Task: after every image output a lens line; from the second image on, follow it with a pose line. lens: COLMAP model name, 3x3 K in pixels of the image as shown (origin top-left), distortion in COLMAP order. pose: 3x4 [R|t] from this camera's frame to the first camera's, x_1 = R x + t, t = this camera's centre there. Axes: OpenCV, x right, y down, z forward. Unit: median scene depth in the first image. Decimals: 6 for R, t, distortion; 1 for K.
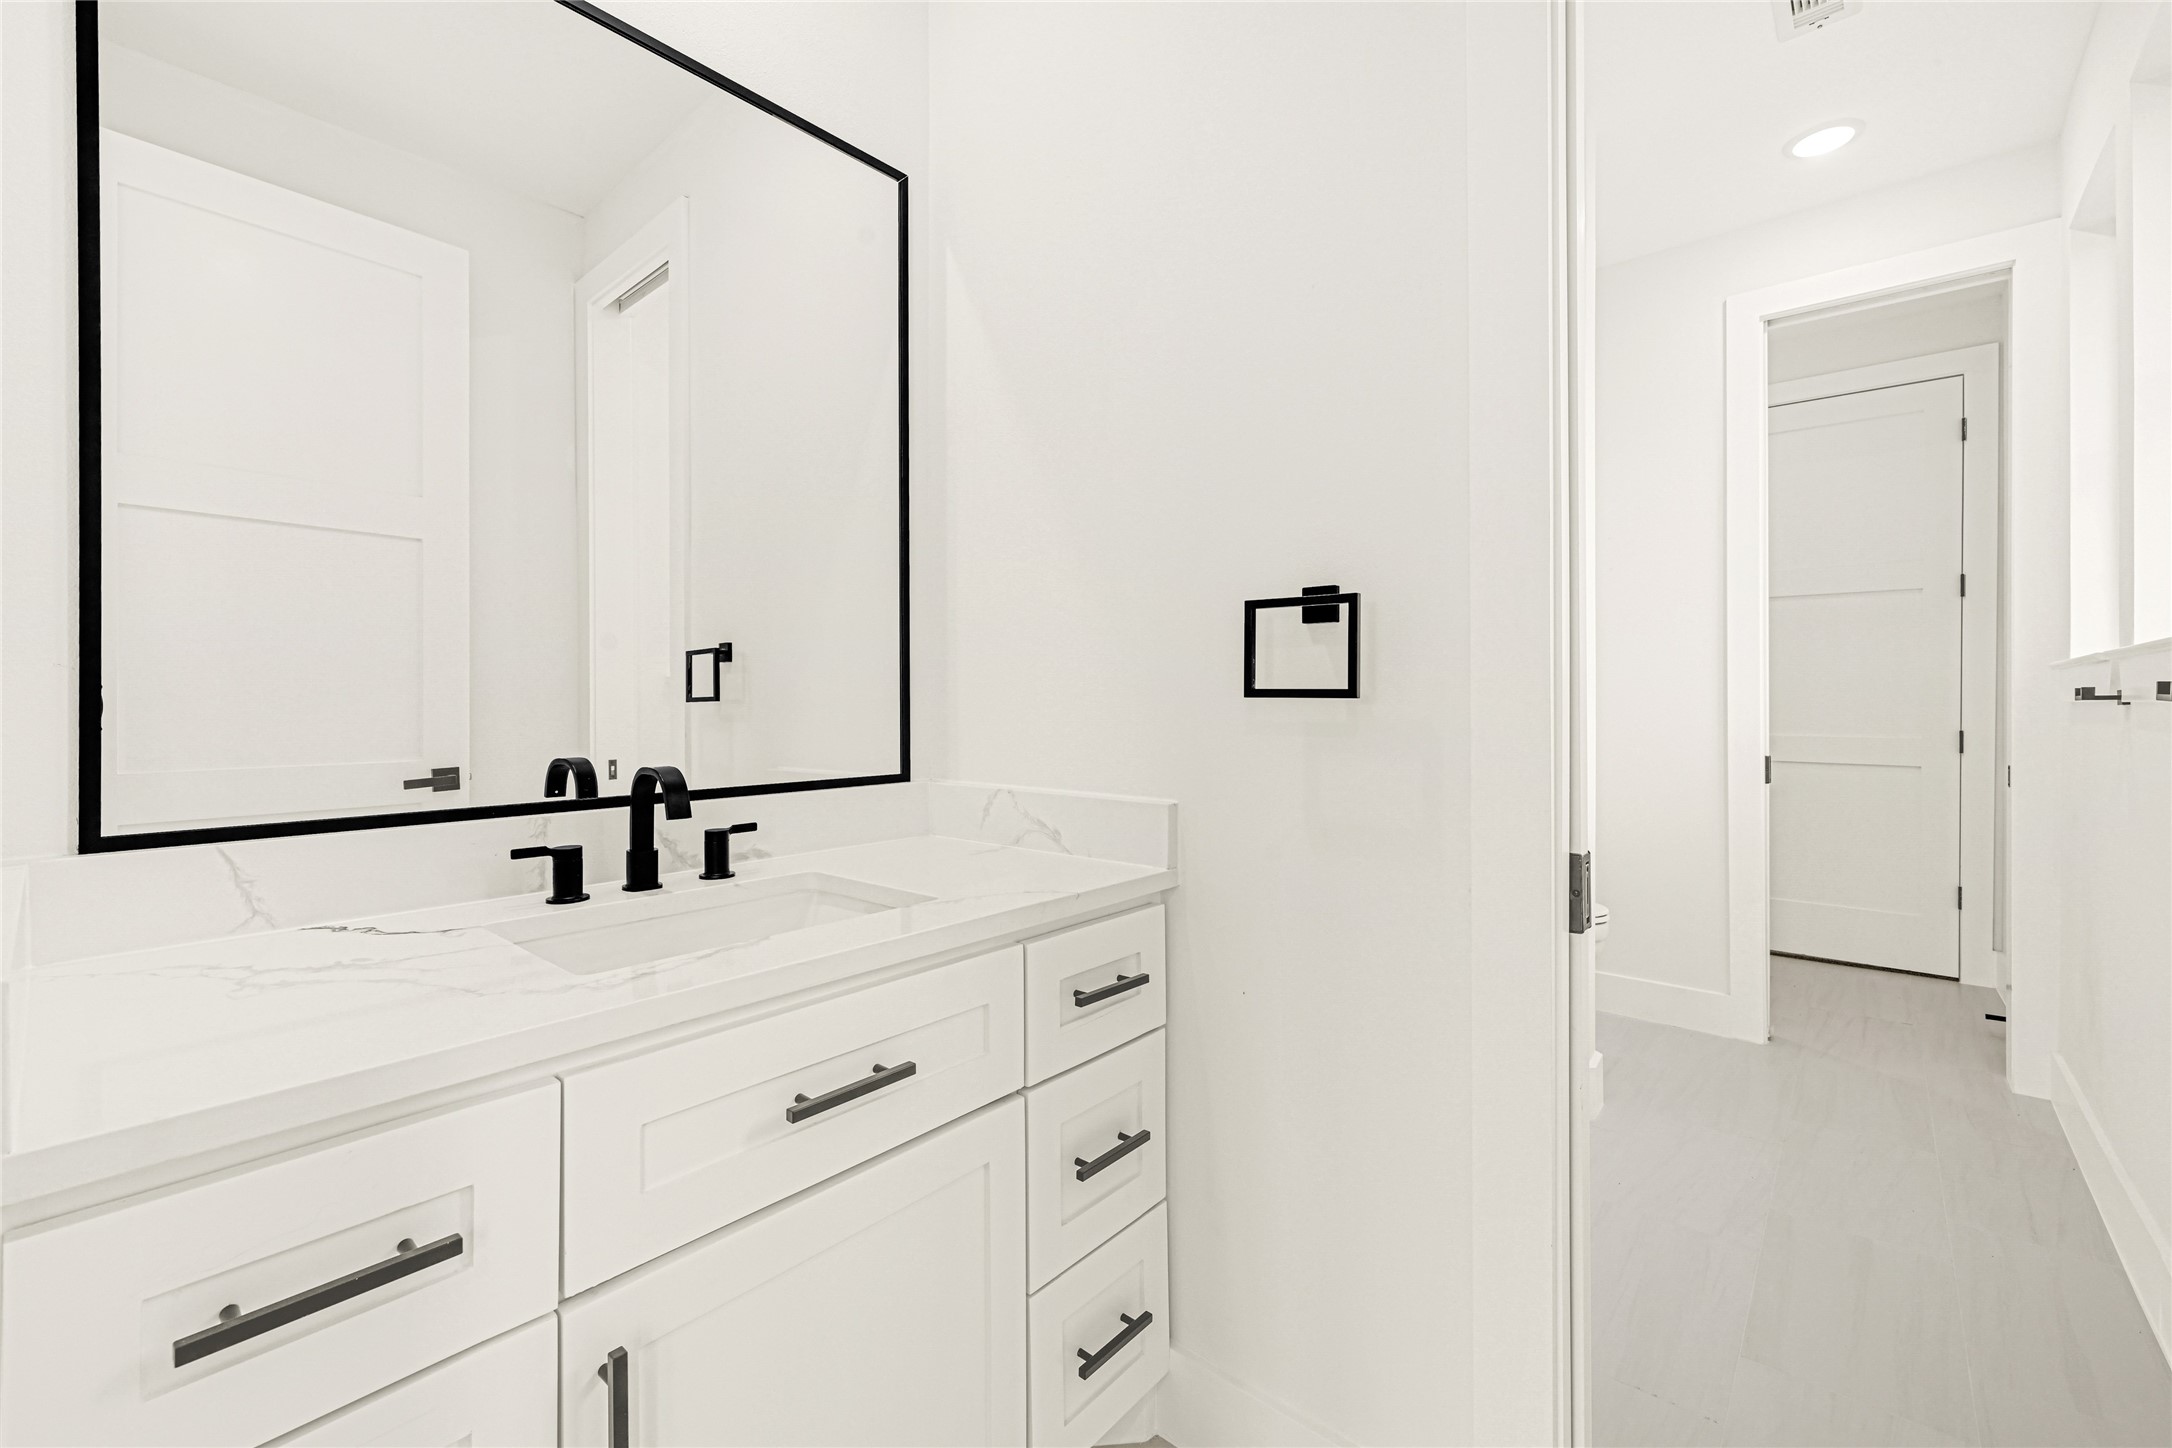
lens RADIAL K [[897.4, 0, 1094.6], [0, 897.4, 712.6], [0, 0, 1]] dist [0.002071, -0.000202]
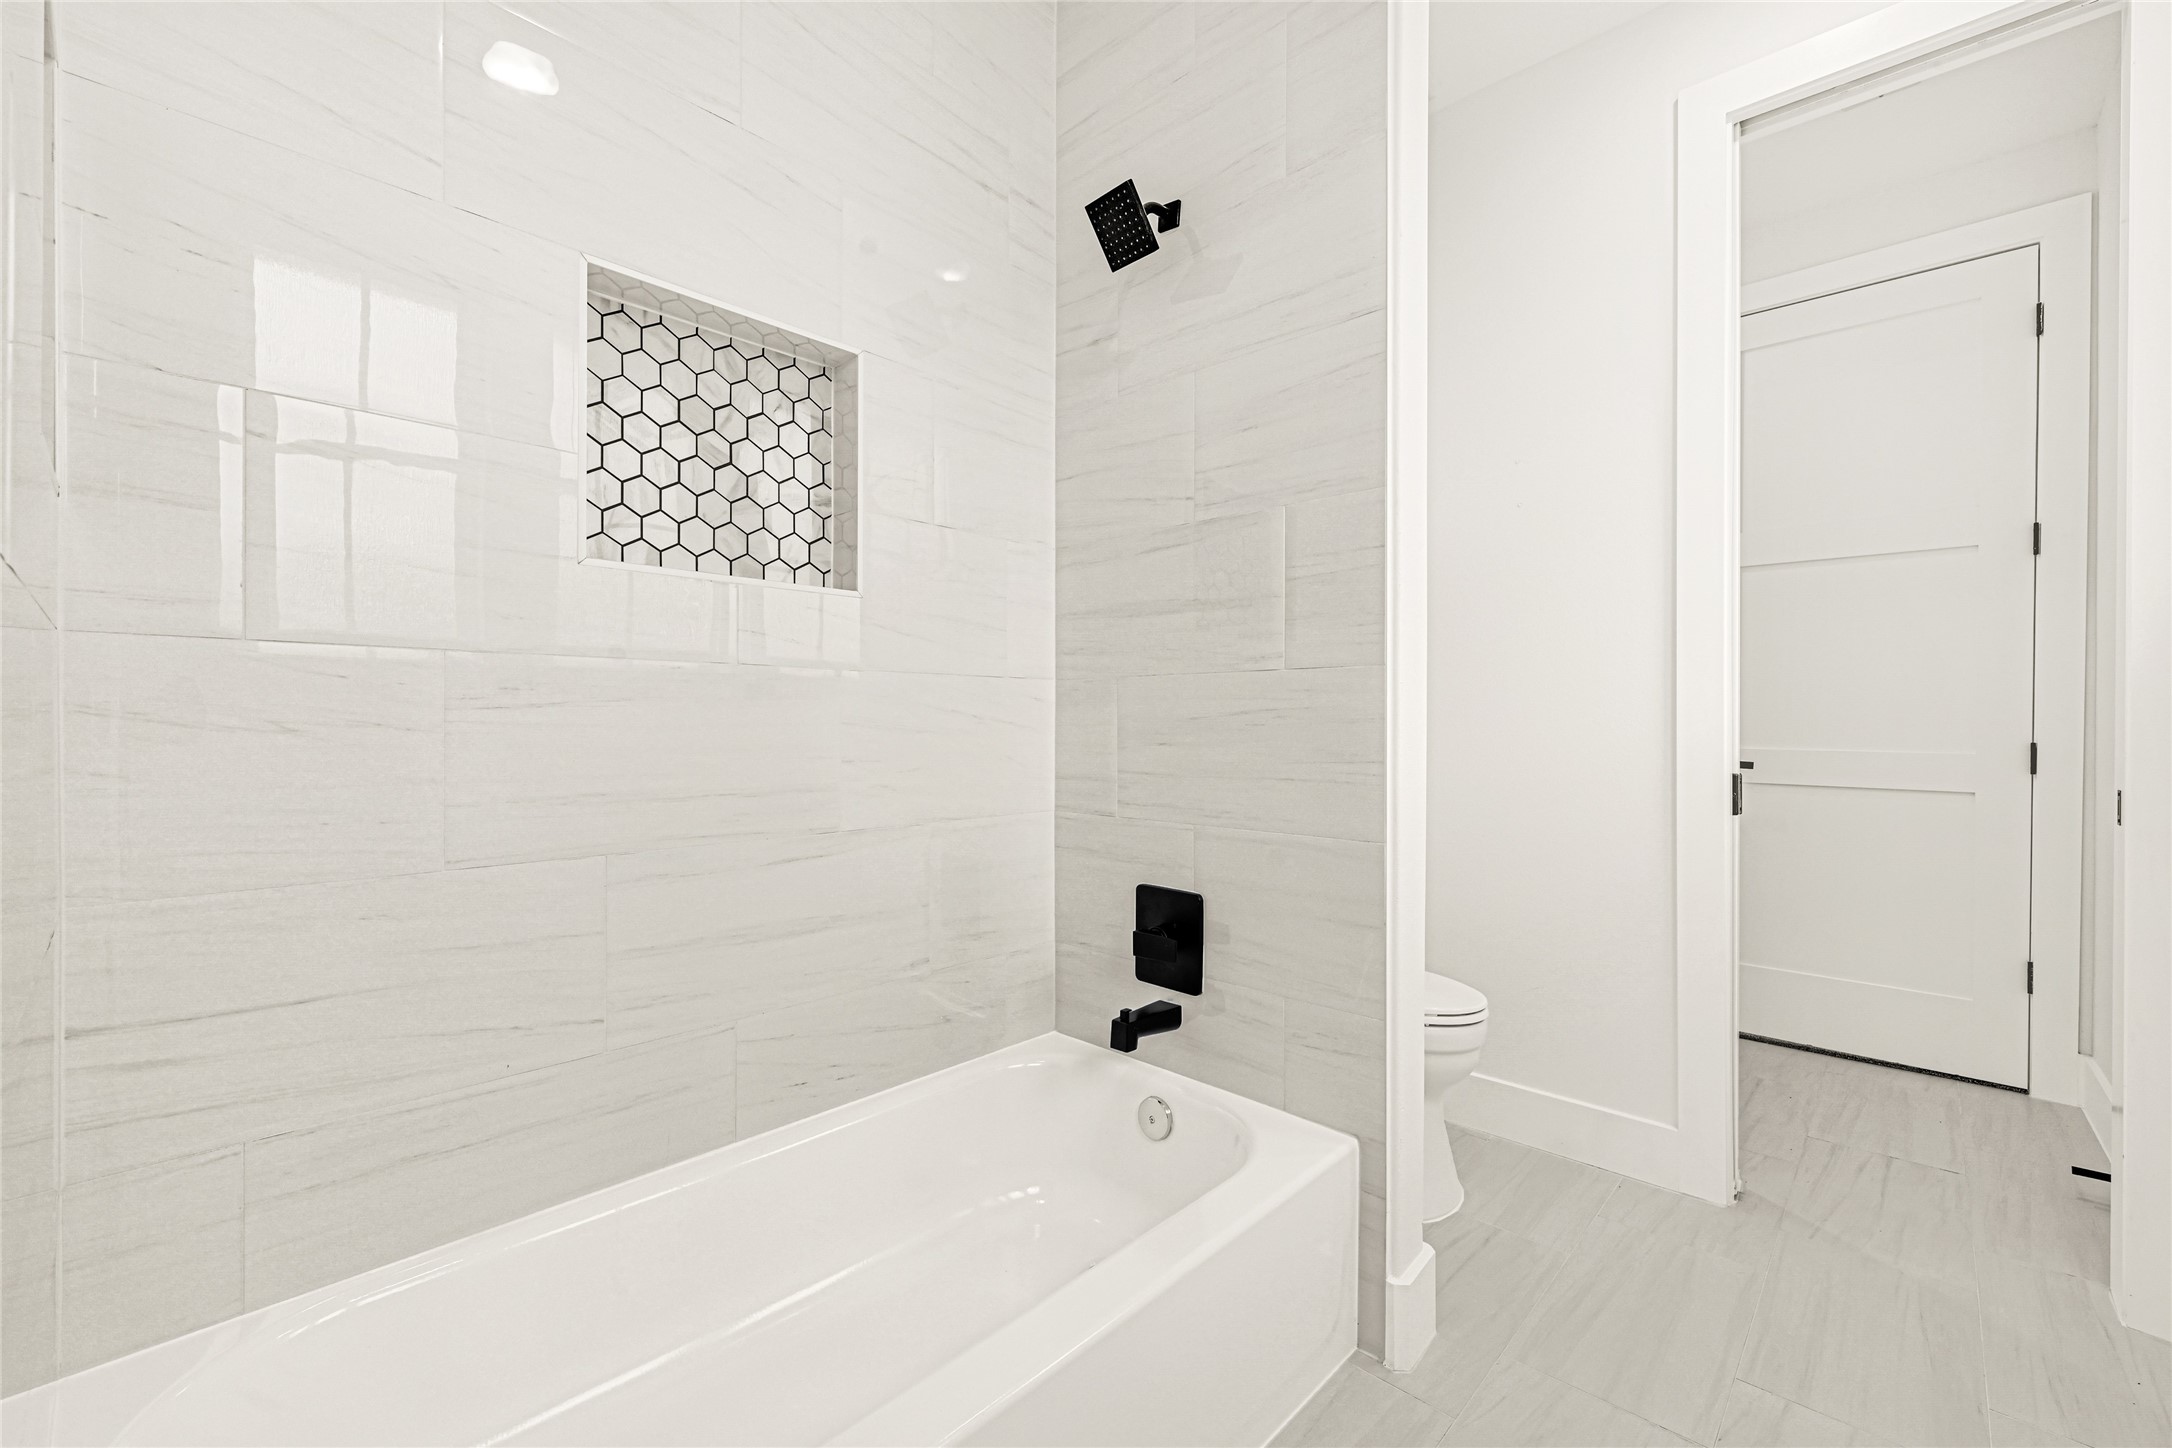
lens RADIAL K [[897.4, 0, 1087.7], [0, 897.4, 735.6], [0, 0, 1]] dist [0.002071, -0.000202]
pose [[0.999274, 0.005803, -0.037655, 0.239144], [-0.005796, 0.999983, 0.000299, 0.018505], [0.037656, -0.000080, 0.999291, 0.256745]]
